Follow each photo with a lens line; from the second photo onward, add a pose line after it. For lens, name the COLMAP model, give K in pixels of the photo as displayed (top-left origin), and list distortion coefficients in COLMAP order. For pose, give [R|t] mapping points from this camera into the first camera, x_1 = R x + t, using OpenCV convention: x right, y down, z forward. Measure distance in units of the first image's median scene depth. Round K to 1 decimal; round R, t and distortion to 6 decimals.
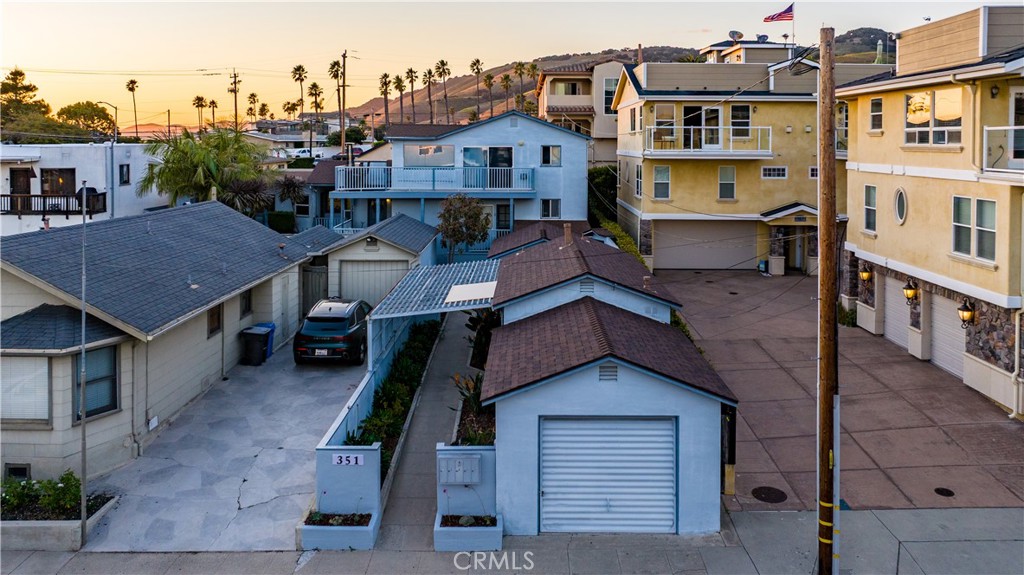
lens RADIAL K [[809.8, 0, 511.2], [0, 809.8, 173.6], [0, 0, 1]] dist [-0.012541, -0.004408]
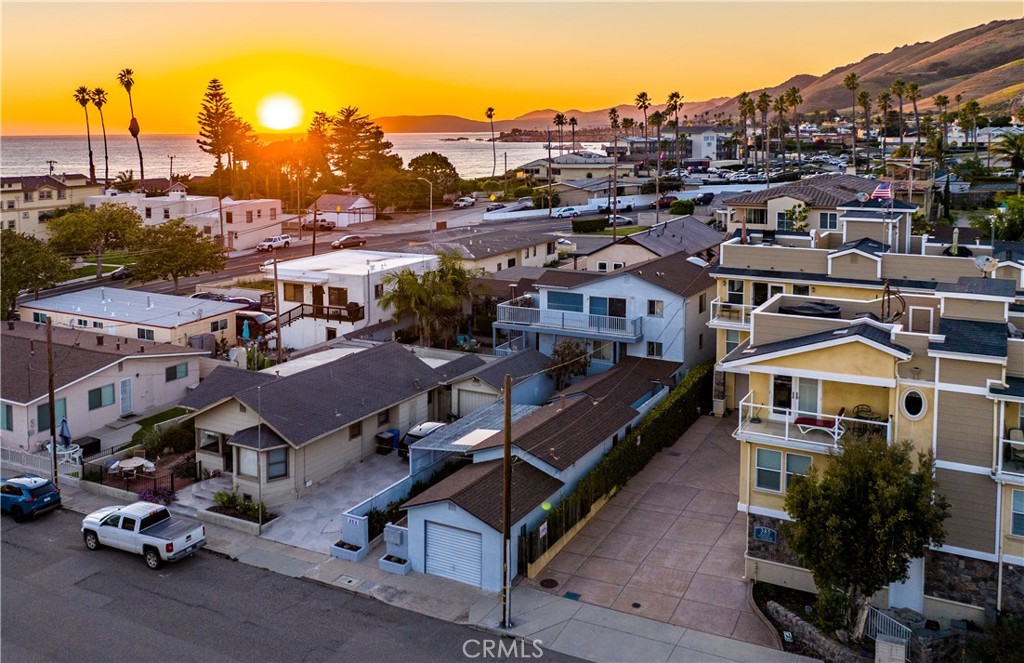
lens RADIAL K [[927.2, 0, 438.5], [0, 927.2, 262.0], [0, 0, 1]] dist [-0.009281, 0.003233]
pose [[0.859513, 0.059932, -0.507588, 0.508085], [-0.006489, 0.994301, 0.106411, -0.255891], [0.511073, -0.088169, 0.855004, -0.405935]]
